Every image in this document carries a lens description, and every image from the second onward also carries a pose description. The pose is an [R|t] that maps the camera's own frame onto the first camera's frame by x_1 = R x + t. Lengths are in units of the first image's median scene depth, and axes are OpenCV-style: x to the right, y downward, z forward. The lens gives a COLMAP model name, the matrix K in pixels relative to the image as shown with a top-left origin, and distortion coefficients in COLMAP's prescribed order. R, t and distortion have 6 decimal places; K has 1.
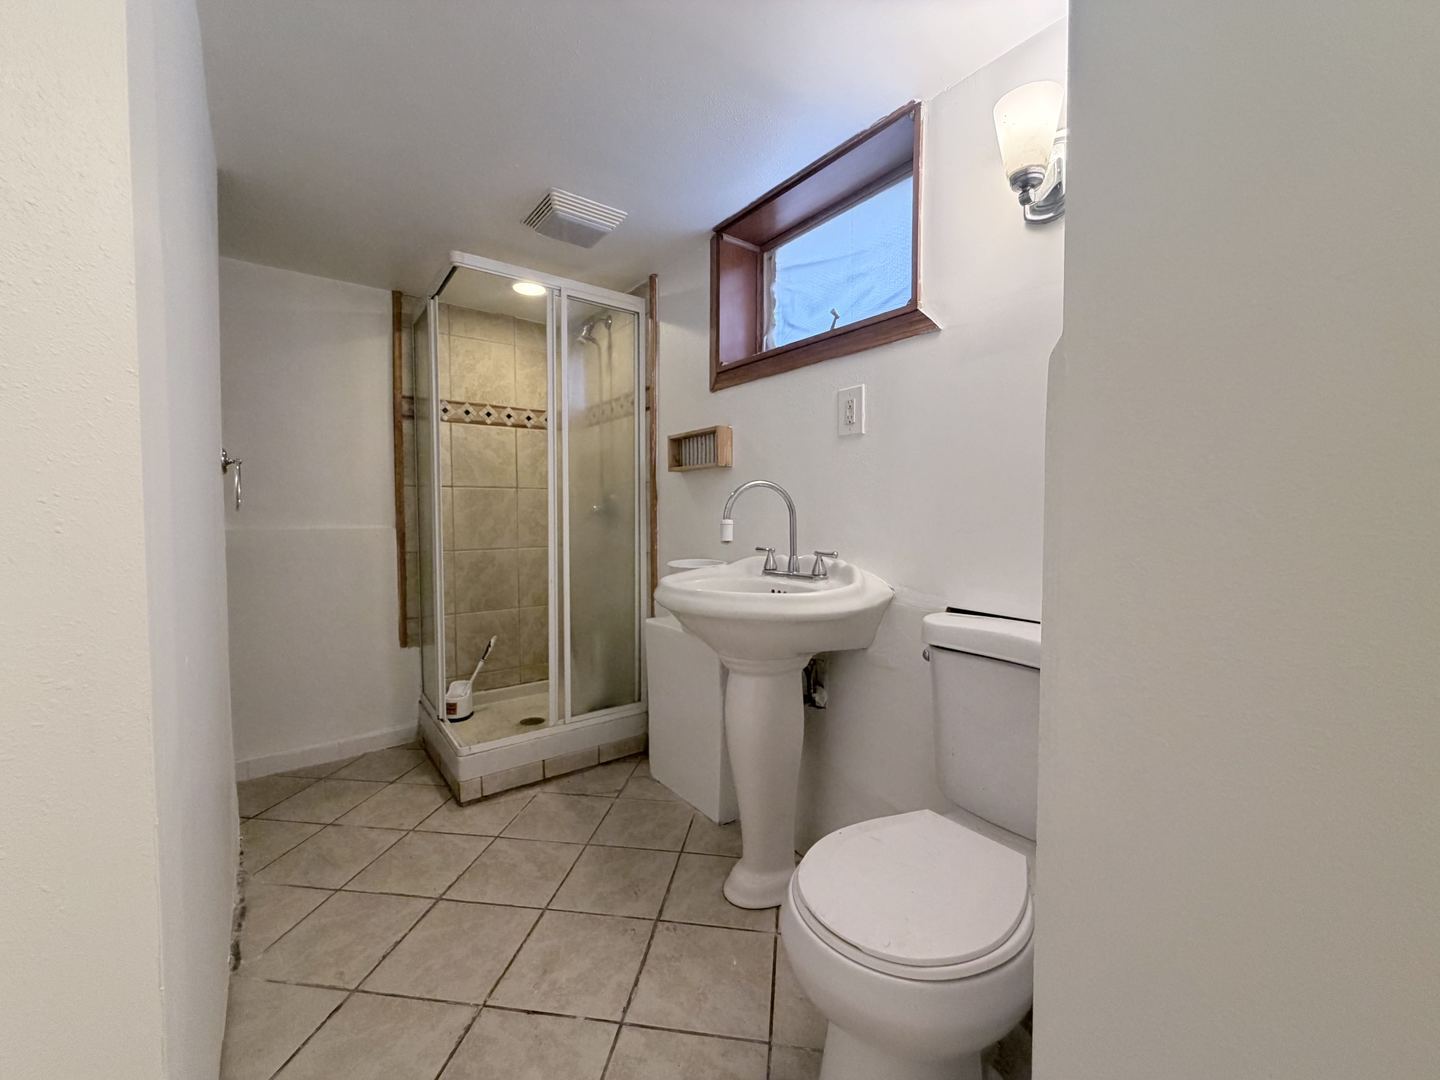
lens RADIAL K [[576.5, 0, 717.2], [0, 576.5, 539.8], [0, 0, 1]] dist [-0.001158, 0.000492]
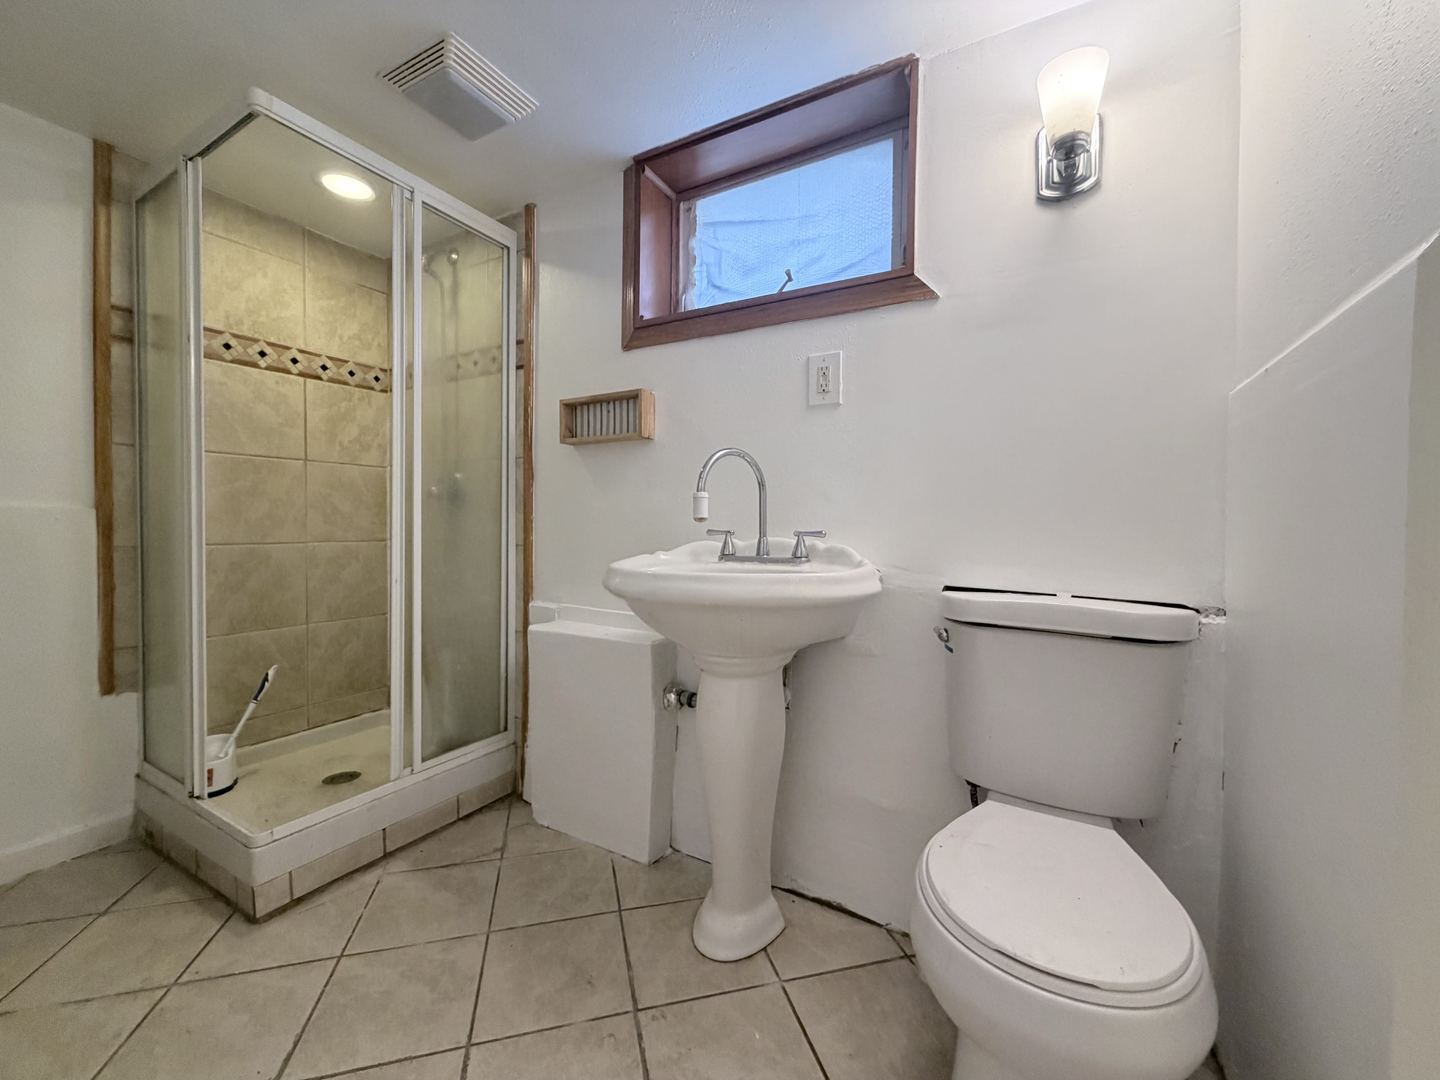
lens RADIAL K [[575.5, 0, 718.4], [0, 575.5, 539.2], [0, 0, 1]] dist [-0.000795, 0.000003]
pose [[0.918706, 0.000825, 0.394942, -0.217399], [0.005735, 0.999865, -0.015430, 0.034333], [-0.394901, 0.016440, 0.918576, 0.176251]]
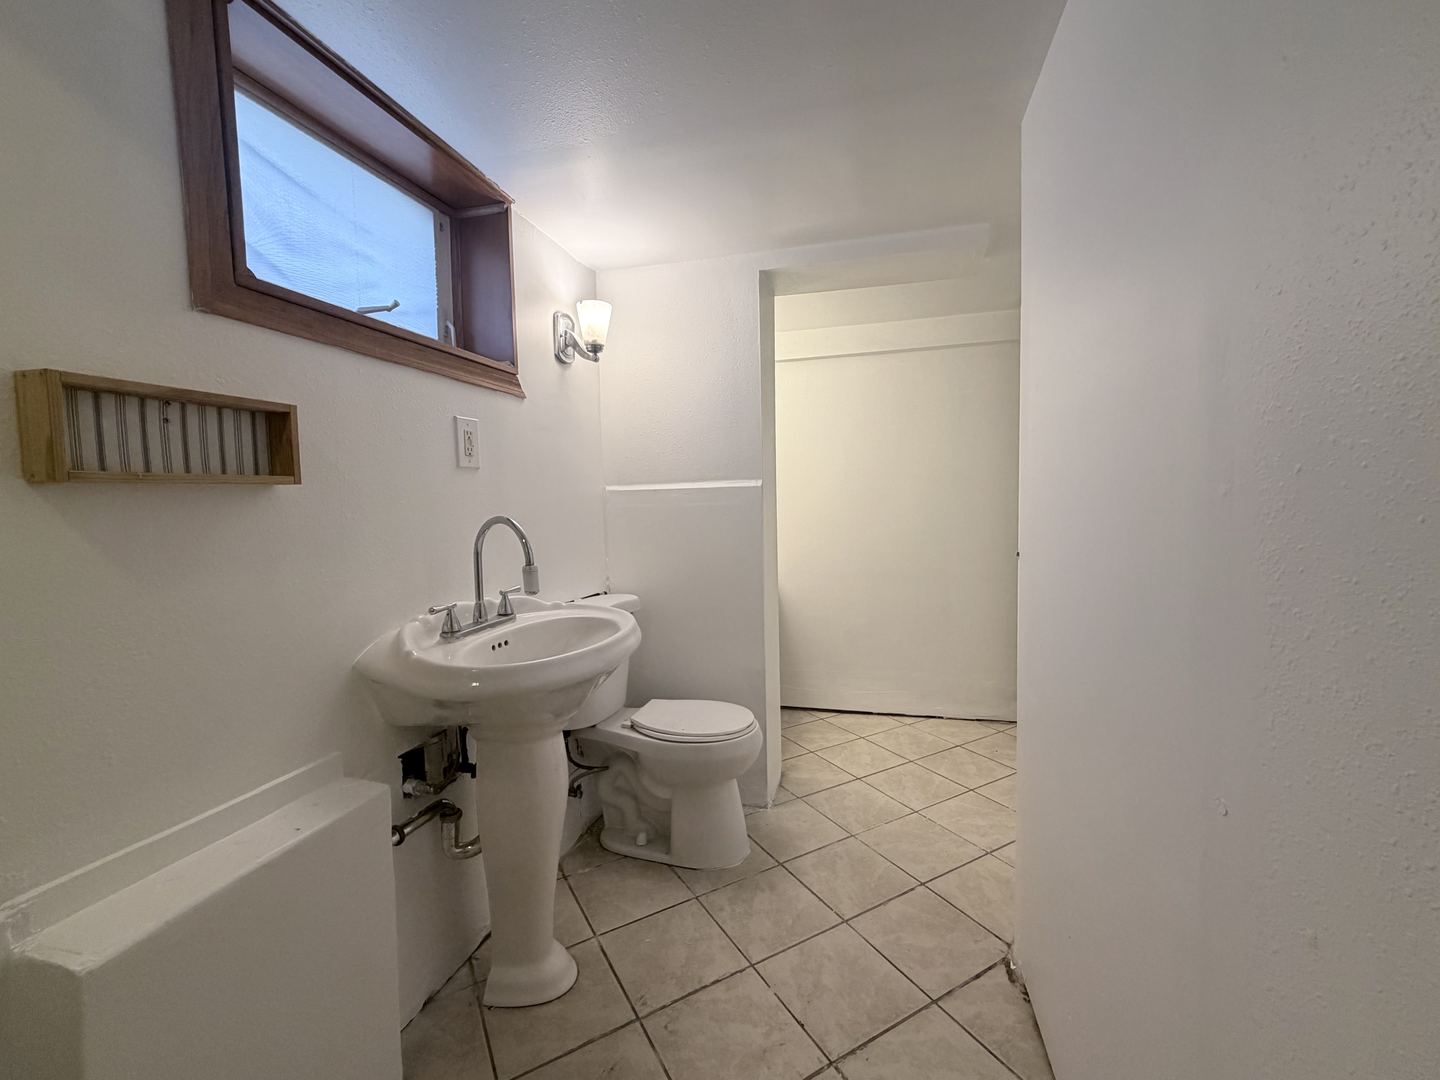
lens RADIAL K [[608.2, 0, 717.5], [0, 608.2, 538.5], [0, 0, 1]] dist [-0.000306, 0.000128]
pose [[-0.609786, -0.043668, 0.791362, -0.626597], [0.054882, 0.993758, 0.097126, -0.107871], [-0.790663, 0.102657, -0.603583, 0.991667]]
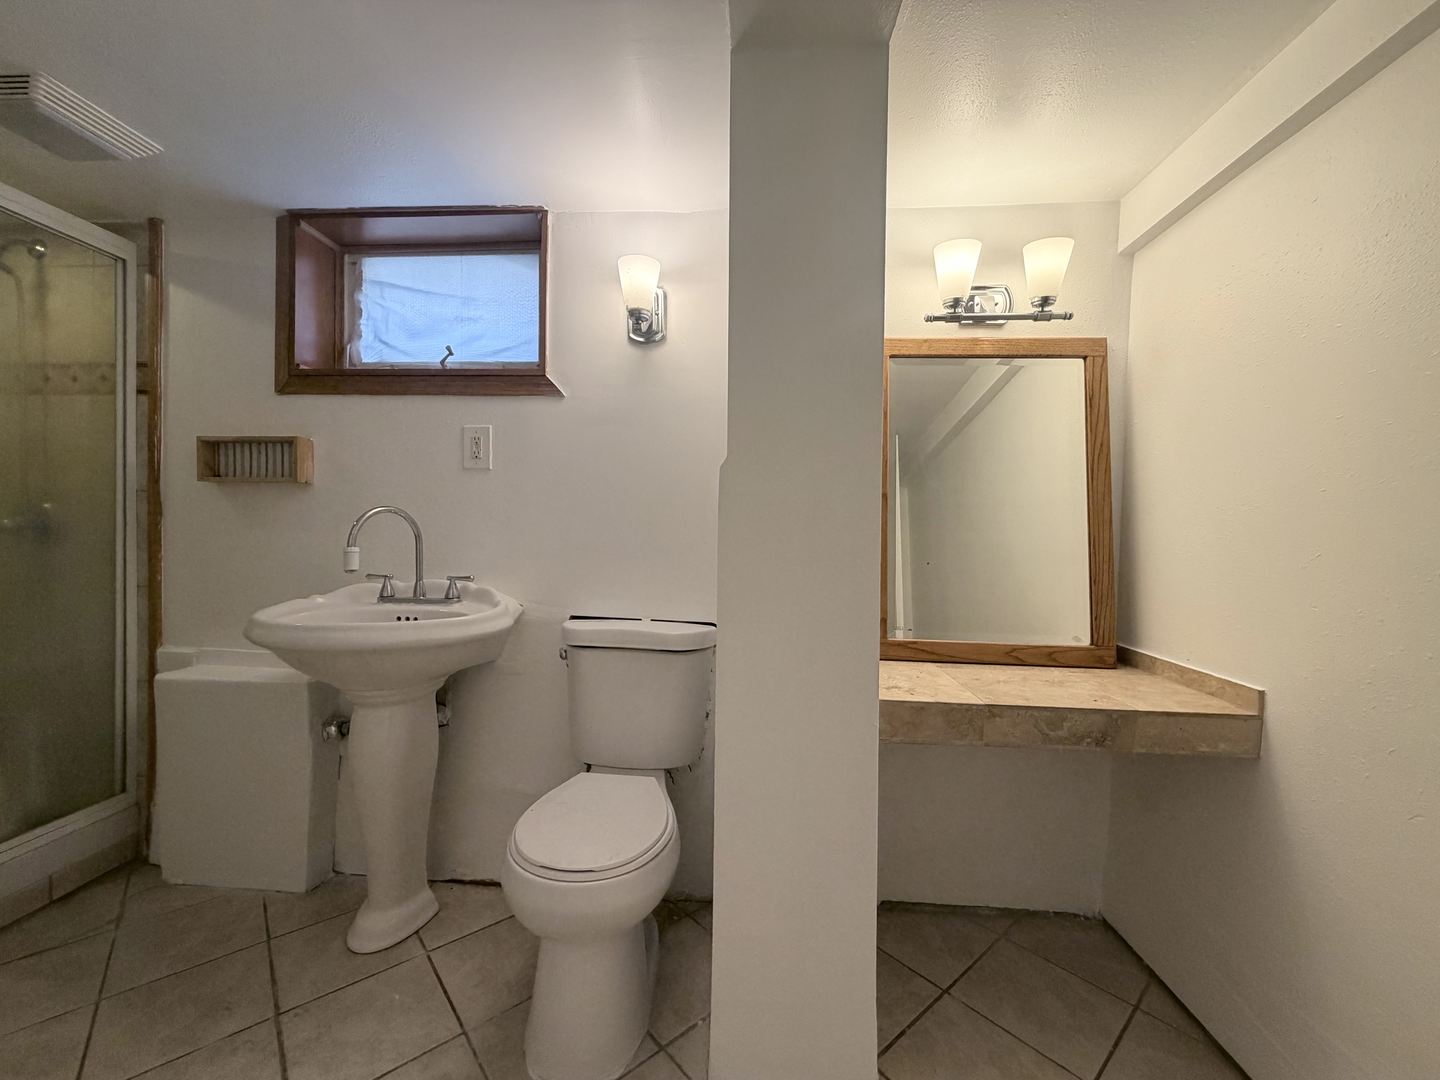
lens RADIAL K [[576.5, 0, 717.2], [0, 576.5, 539.8], [0, 0, 1]] dist [-0.001158, 0.000492]
pose [[0.660409, -0.002948, 0.750900, -0.223919], [0.016171, 0.999816, -0.010296, -0.020846], [-0.750732, 0.018942, 0.660335, -0.052313]]
